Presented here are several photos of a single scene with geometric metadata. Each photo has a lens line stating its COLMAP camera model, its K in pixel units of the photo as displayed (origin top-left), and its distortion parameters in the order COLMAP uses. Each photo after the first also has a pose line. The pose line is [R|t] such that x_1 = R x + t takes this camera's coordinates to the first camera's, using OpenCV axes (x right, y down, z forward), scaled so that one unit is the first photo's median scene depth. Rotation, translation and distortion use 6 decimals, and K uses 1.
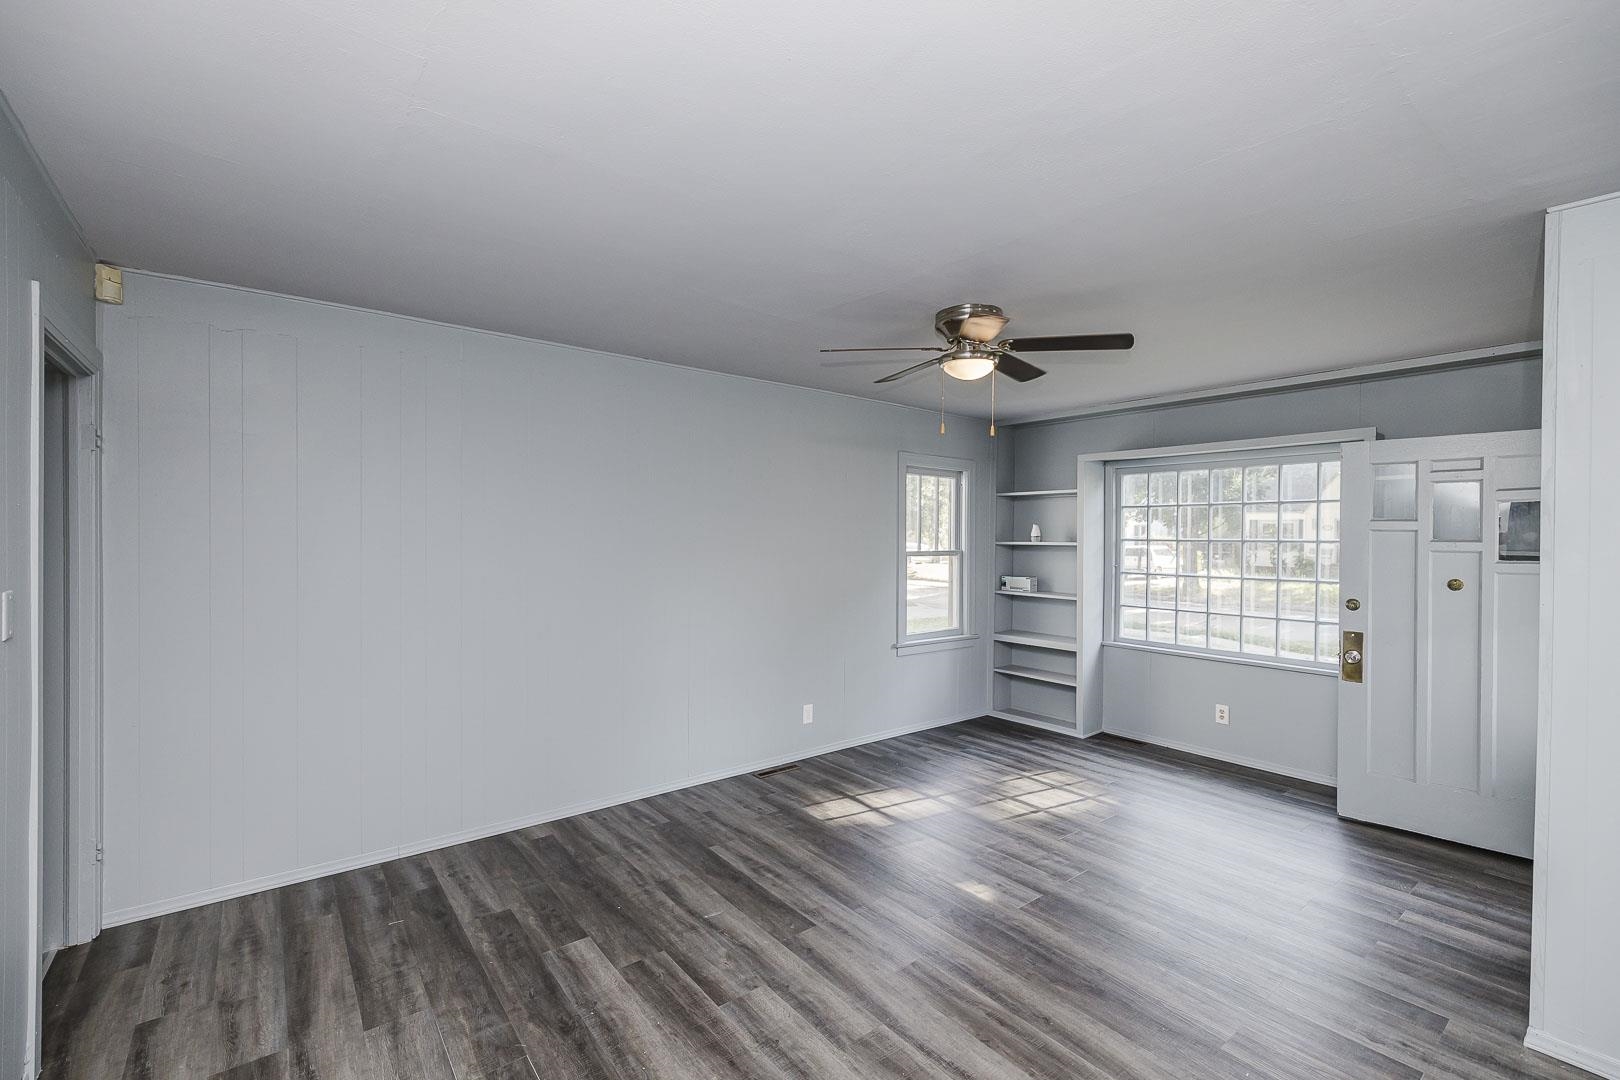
lens RADIAL K [[696.2, 0, 810.0], [0, 696.2, 540.0], [0, 0, 1]] dist [-0.003084, -0.000868]
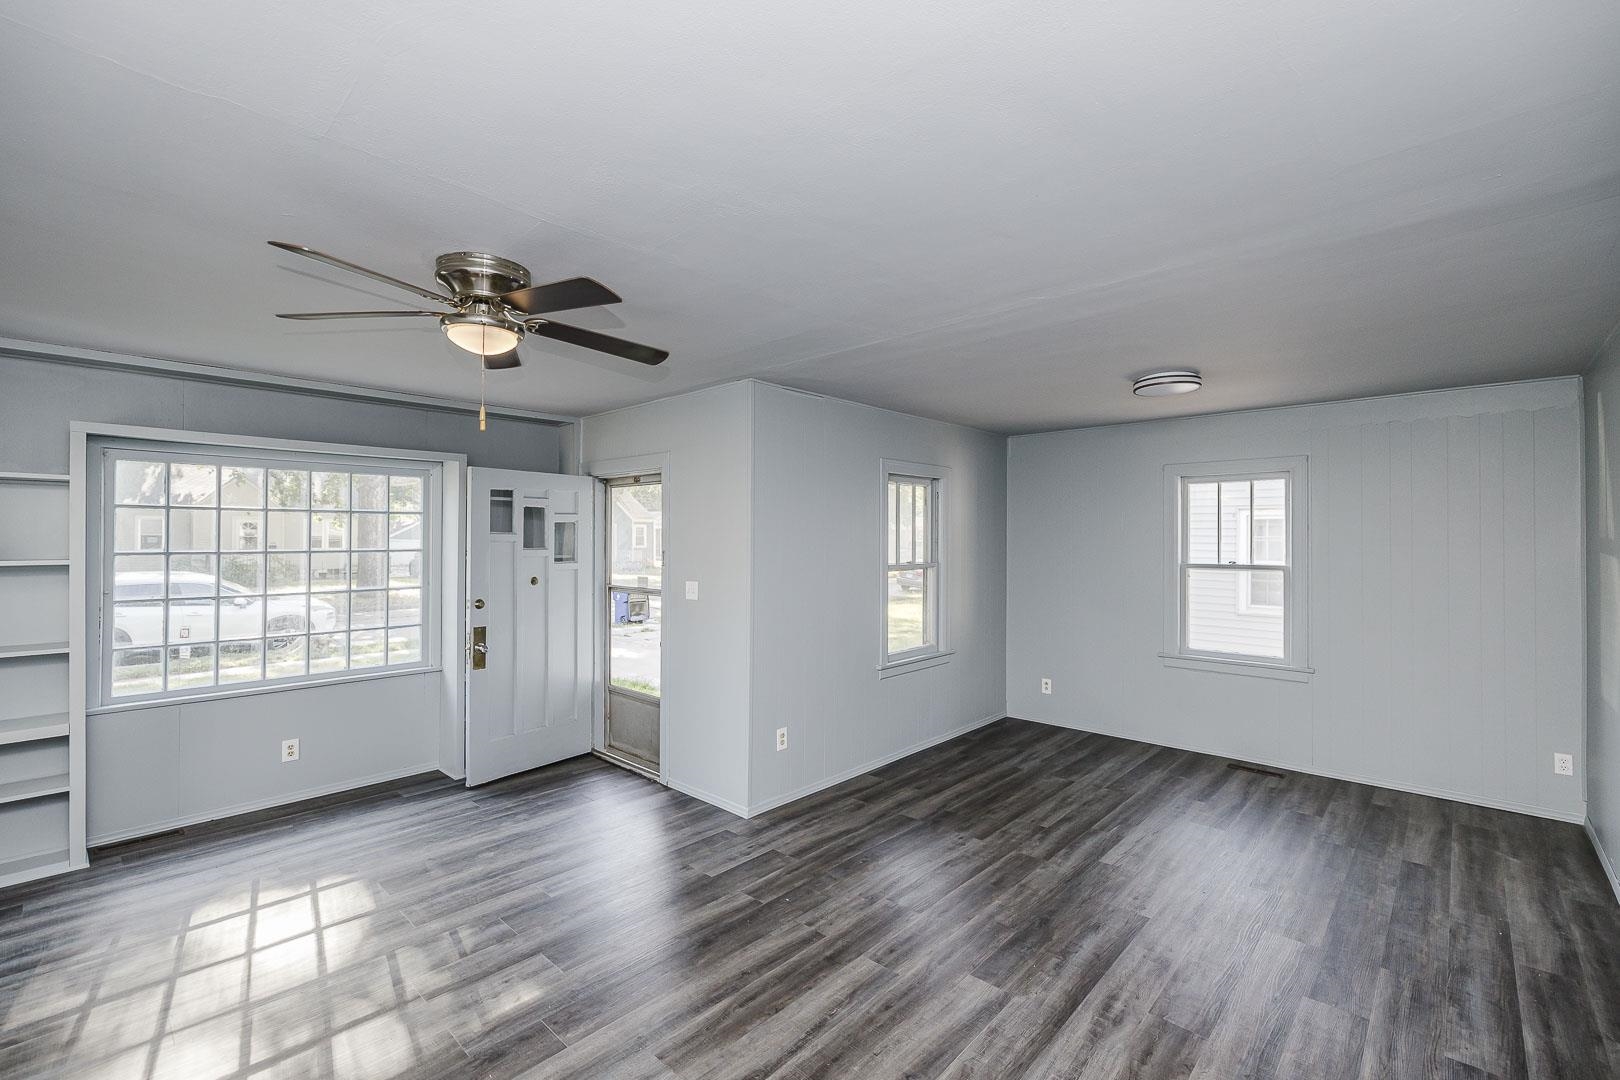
lens RADIAL K [[696.2, 0, 810.0], [0, 696.2, 540.0], [0, 0, 1]] dist [-0.003084, -0.000868]
pose [[-0.150765, -0.010331, 0.988516, -0.693939], [0.006839, 0.999911, 0.011493, -0.038123], [-0.988546, 0.008493, -0.150681, 0.903220]]
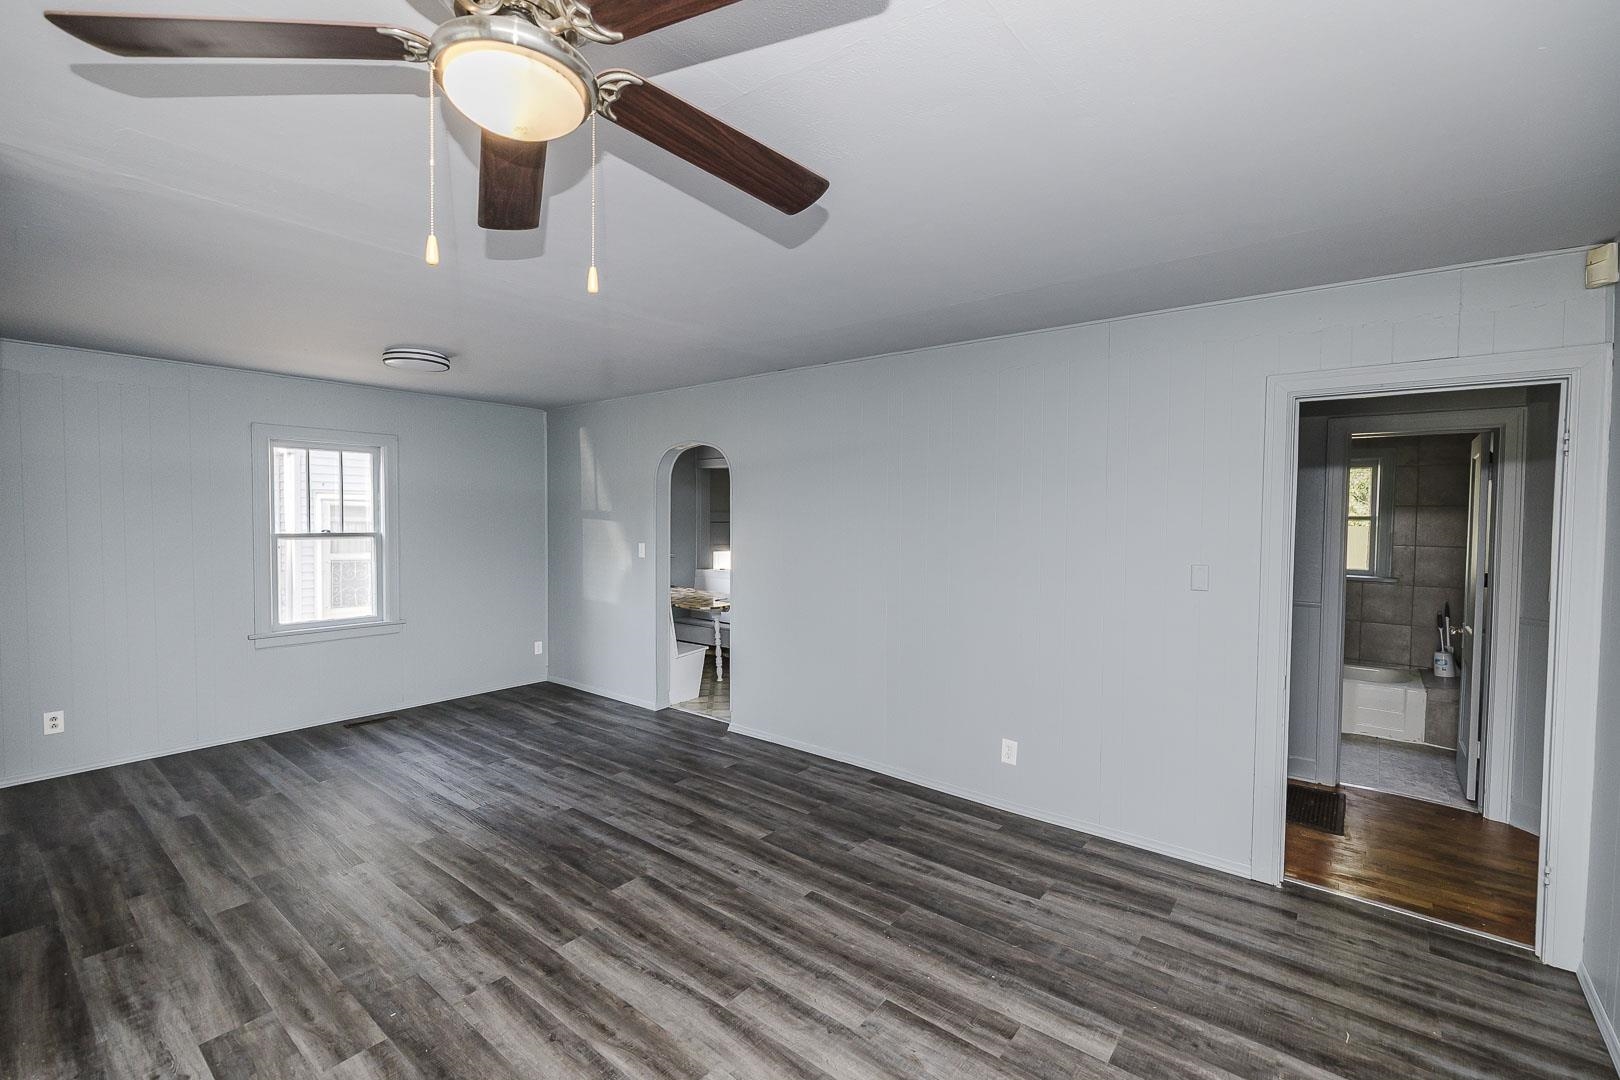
lens RADIAL K [[696.2, 0, 810.0], [0, 696.2, 540.0], [0, 0, 1]] dist [-0.003084, -0.000868]
pose [[-0.973238, -0.009032, -0.229621, 0.188110], [-0.020026, 0.998759, 0.045596, -0.035767], [0.228925, 0.048974, -0.972211, 1.678479]]
